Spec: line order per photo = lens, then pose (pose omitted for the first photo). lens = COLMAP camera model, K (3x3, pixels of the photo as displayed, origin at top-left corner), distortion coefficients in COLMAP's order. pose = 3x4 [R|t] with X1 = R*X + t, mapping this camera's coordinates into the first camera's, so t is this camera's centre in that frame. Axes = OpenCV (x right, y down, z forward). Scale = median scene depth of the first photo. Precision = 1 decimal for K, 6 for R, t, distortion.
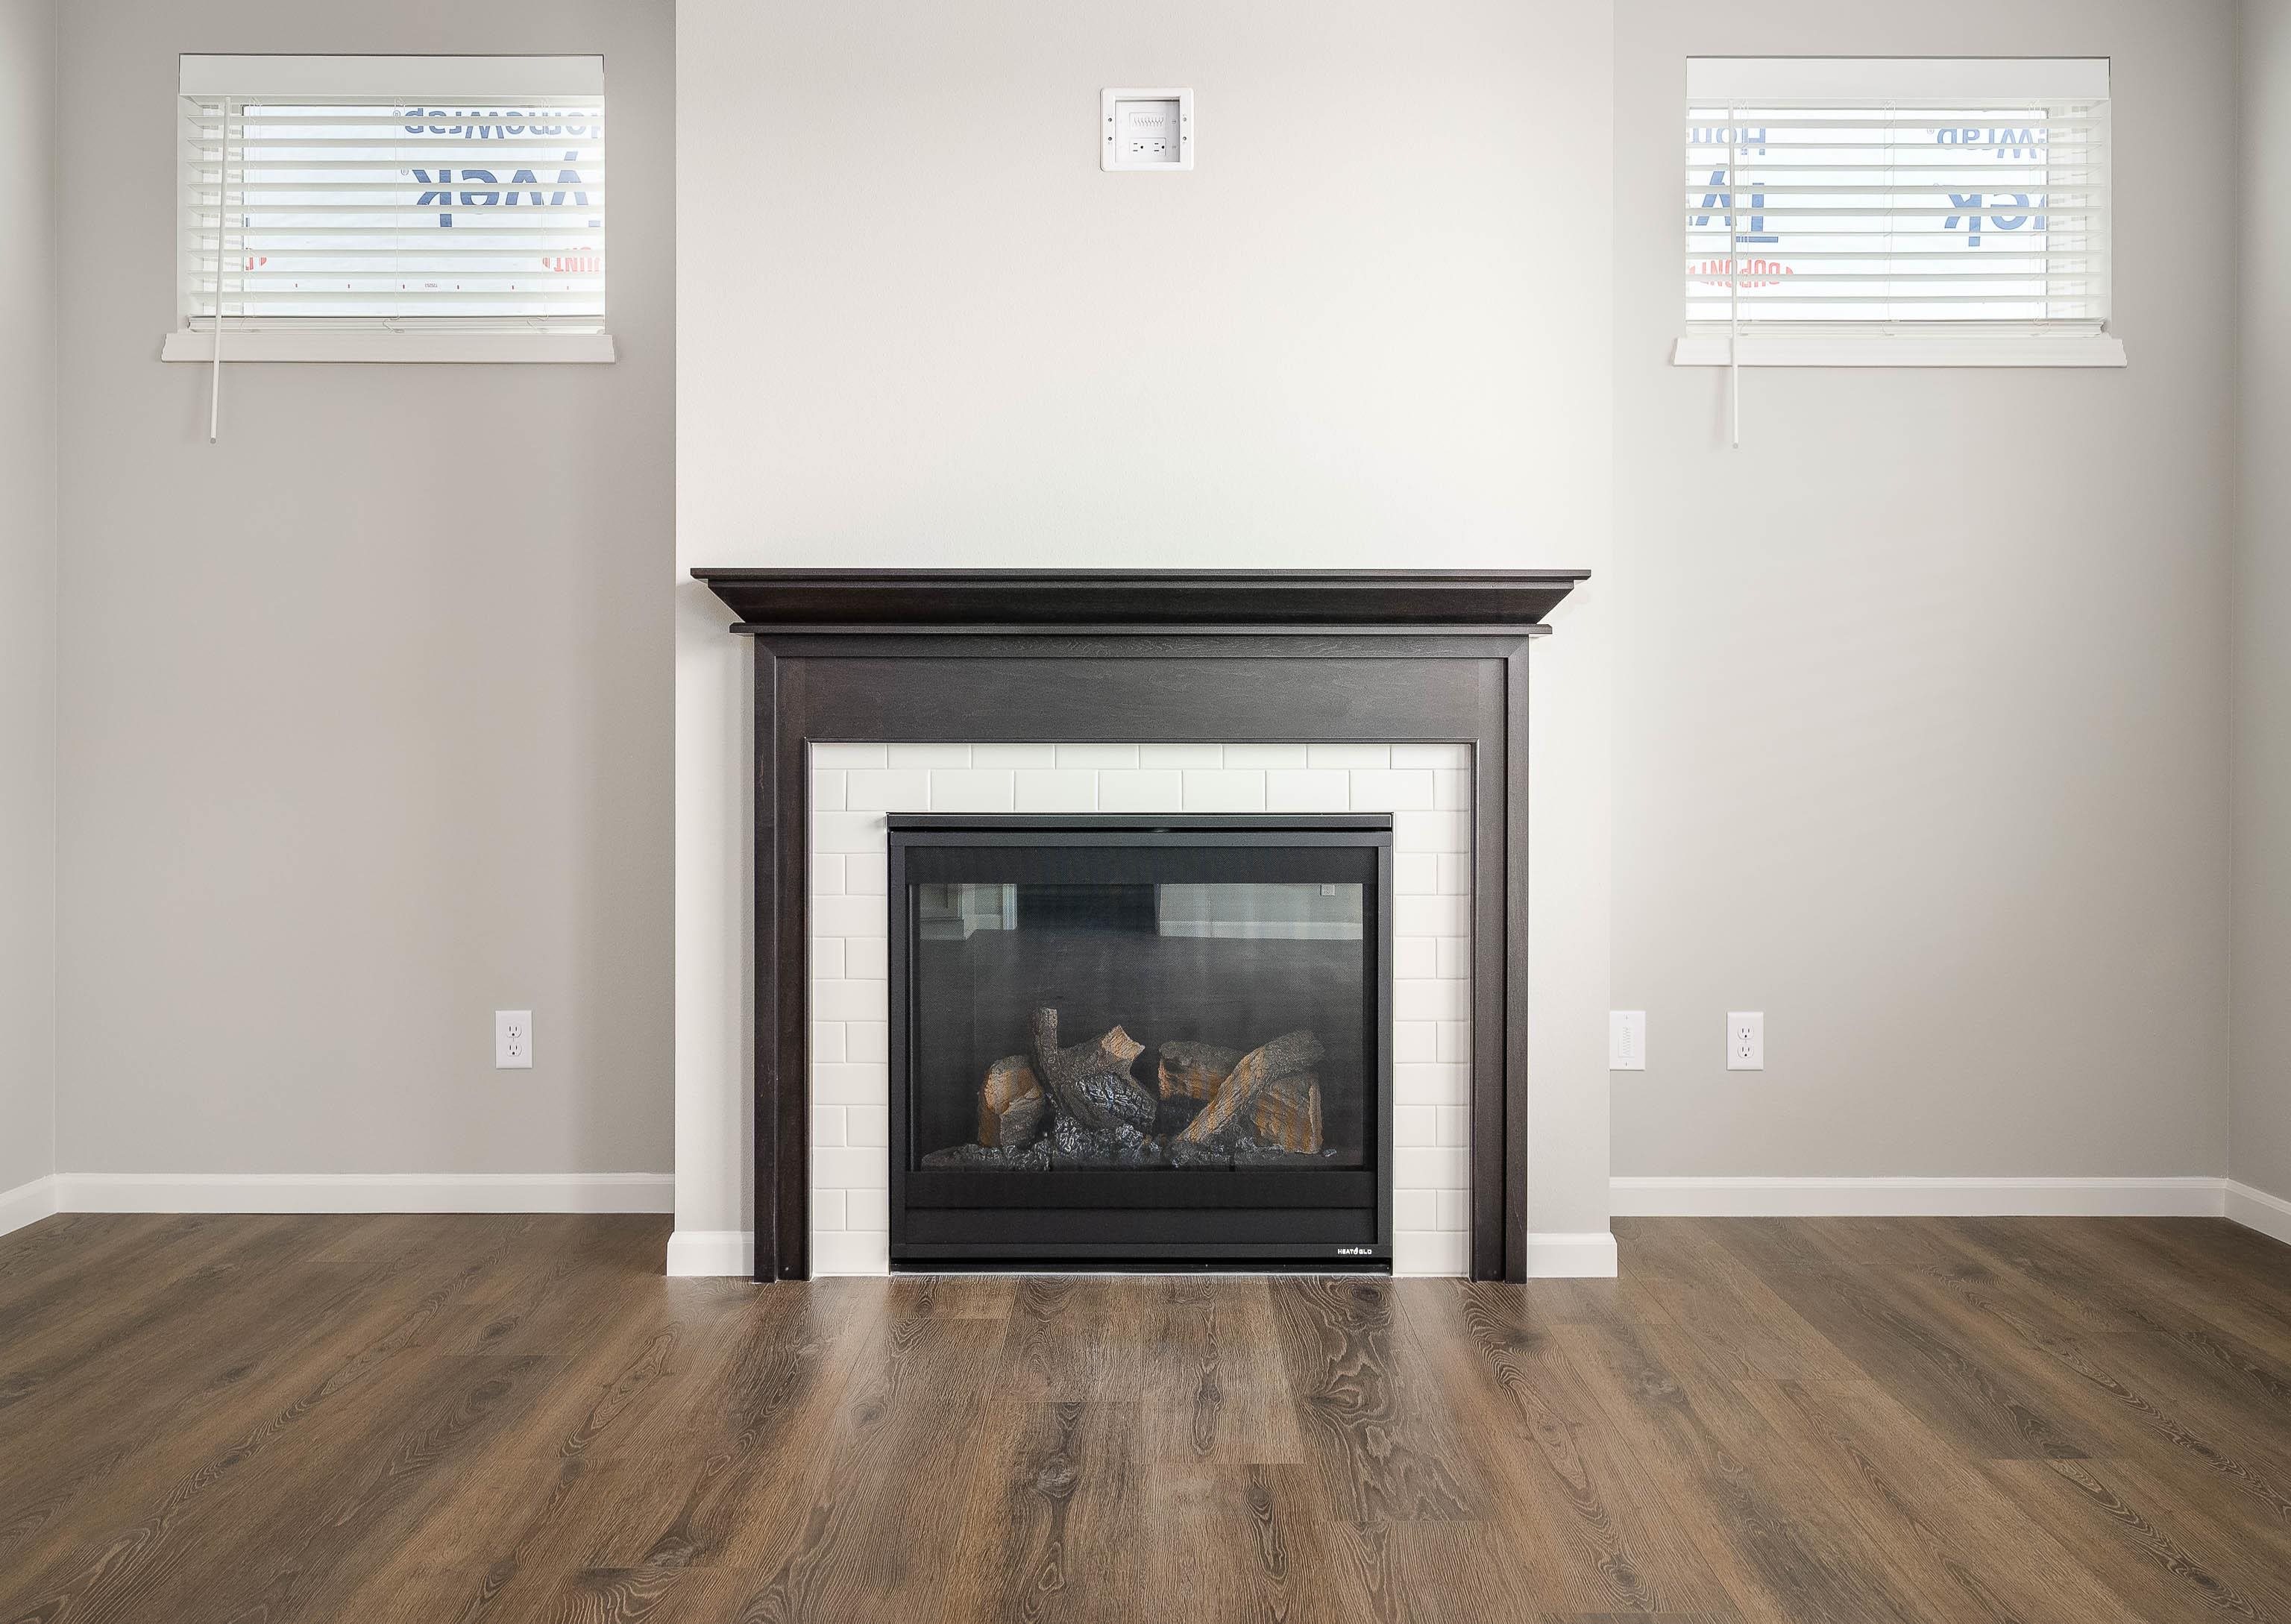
lens RADIAL K [[2347.7, 0, 1122.6], [0, 2347.7, 725.0], [0, 0, 1]] dist [-0.013349, 0.000000]
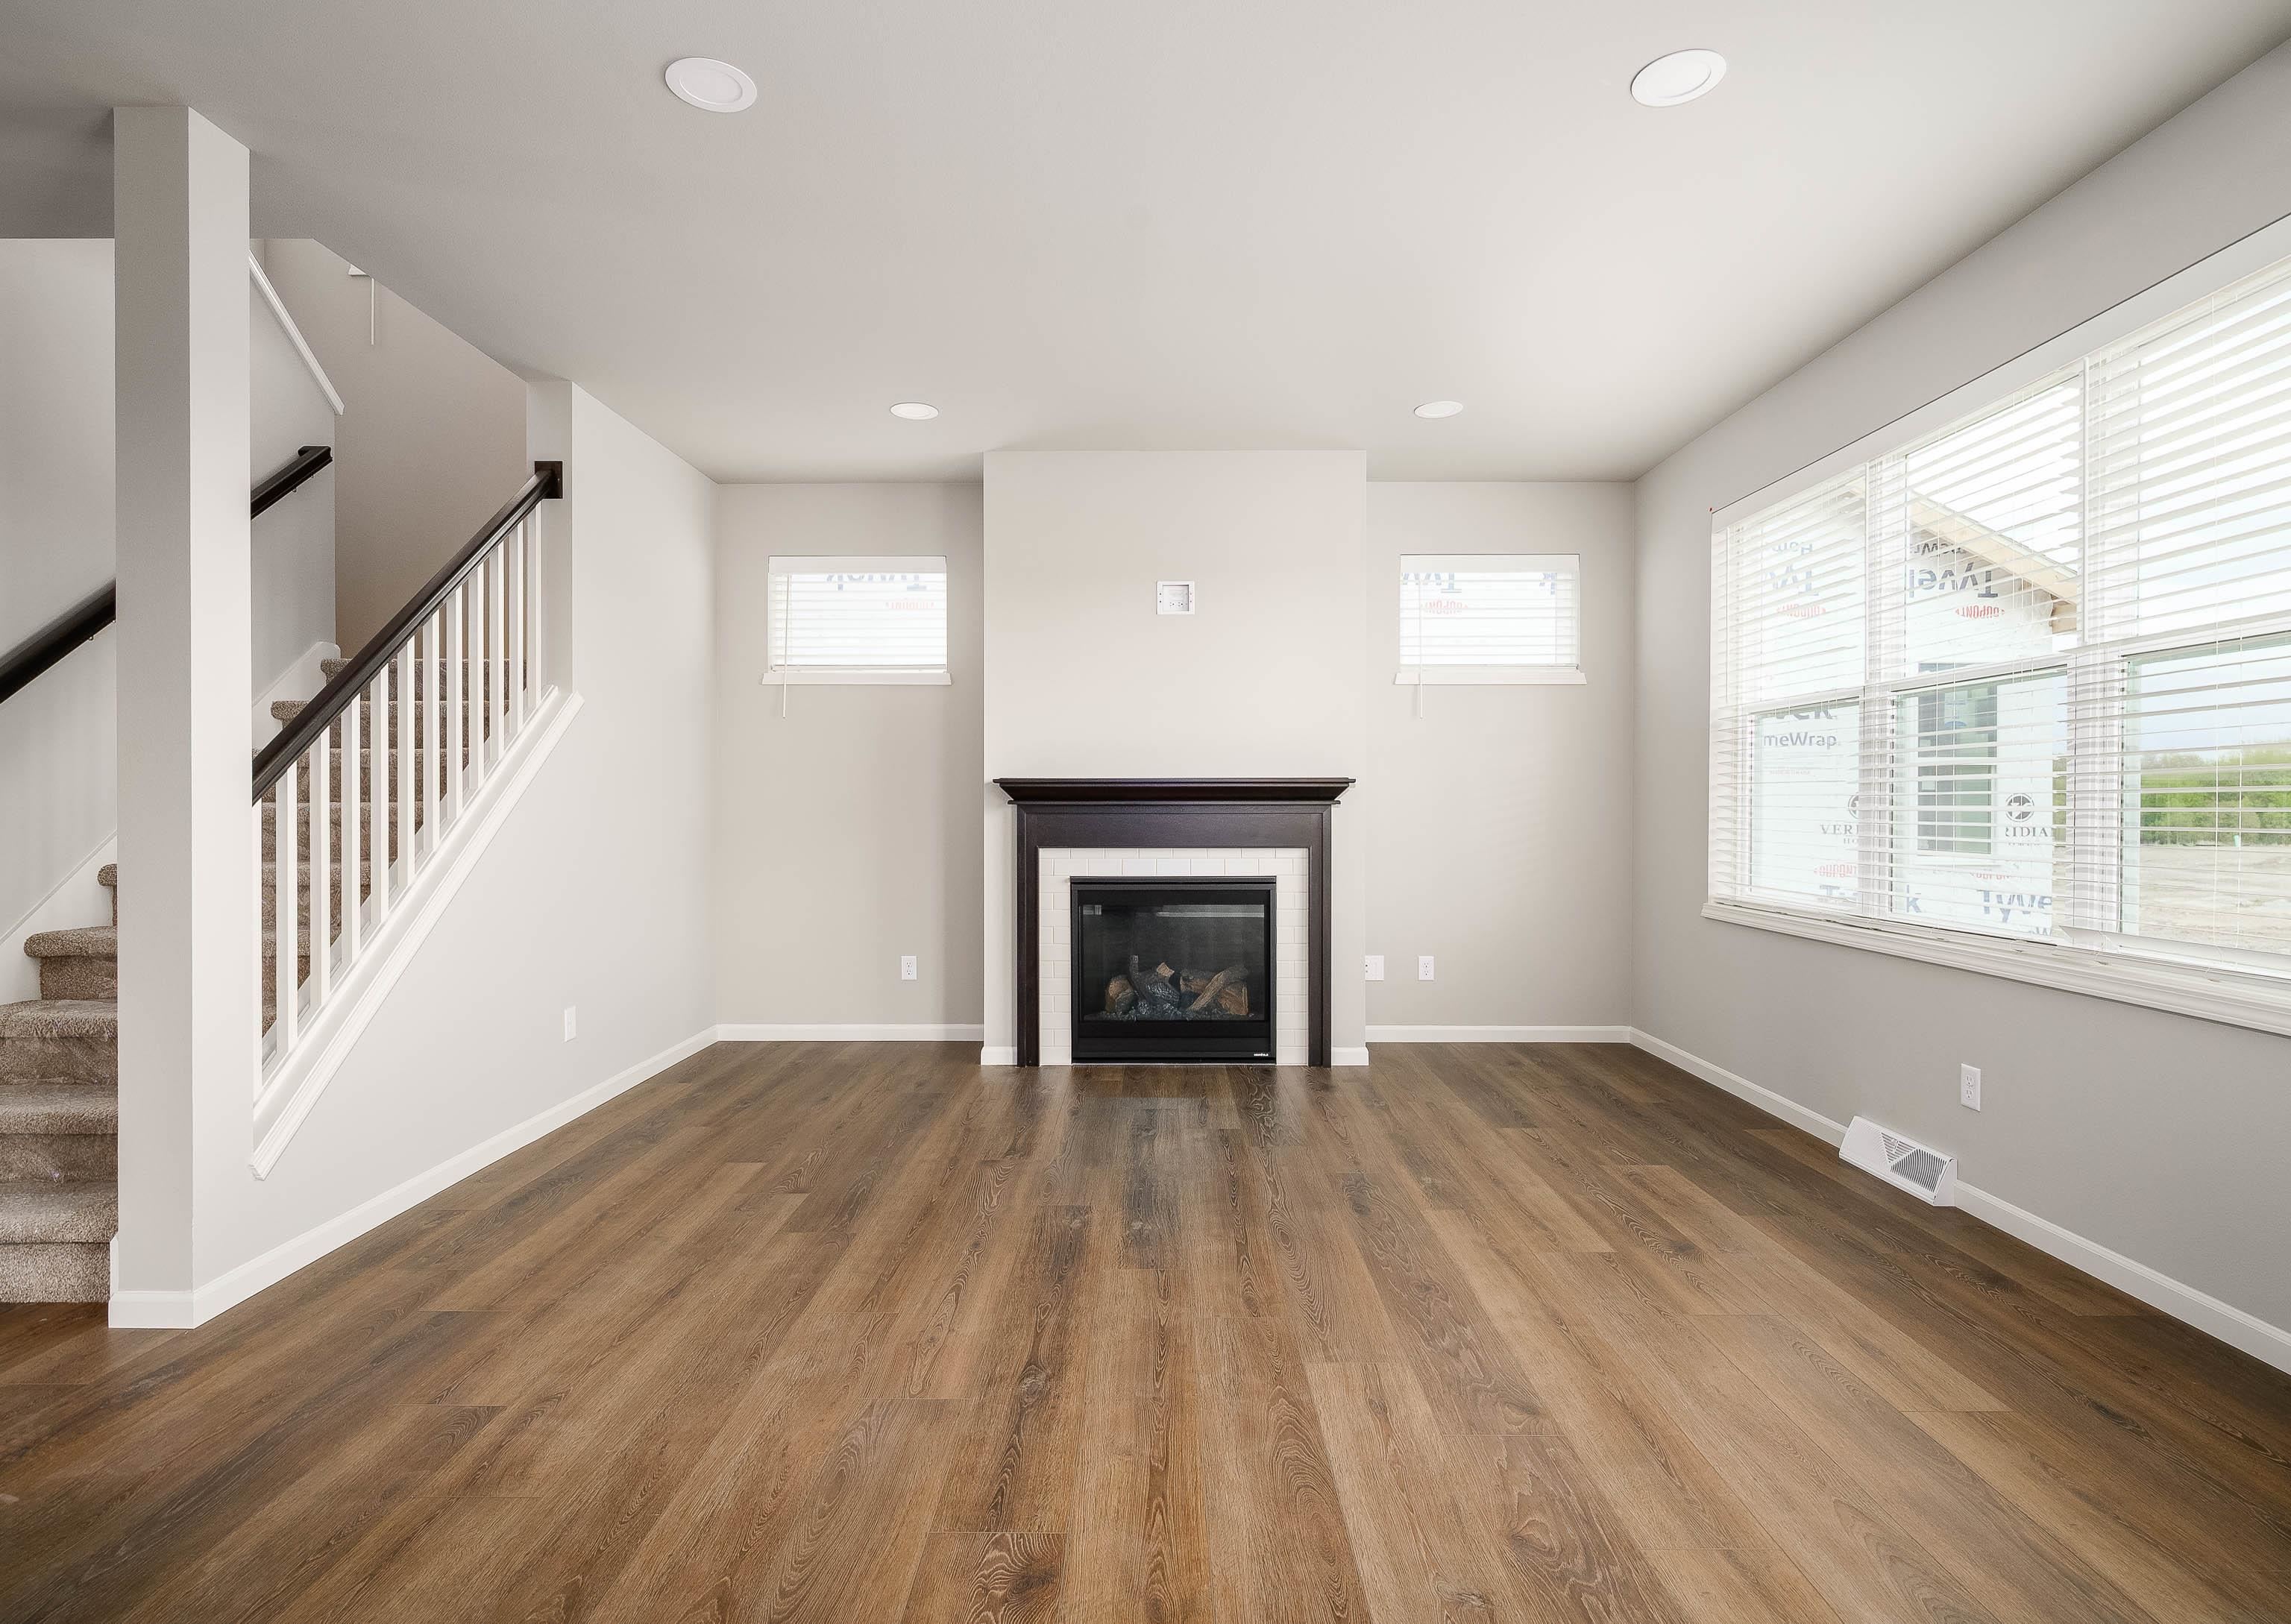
lens RADIAL K [[1130.5, 0, 1143.7], [0, 1130.5, 811.8], [0, 0, 1]] dist [0.000272, -0.000022]
pose [[0.999970, -0.001799, -0.007522, -0.014668], [0.001777, 0.999994, -0.002954, -0.026961], [0.007527, 0.002940, 0.999967, -0.187086]]
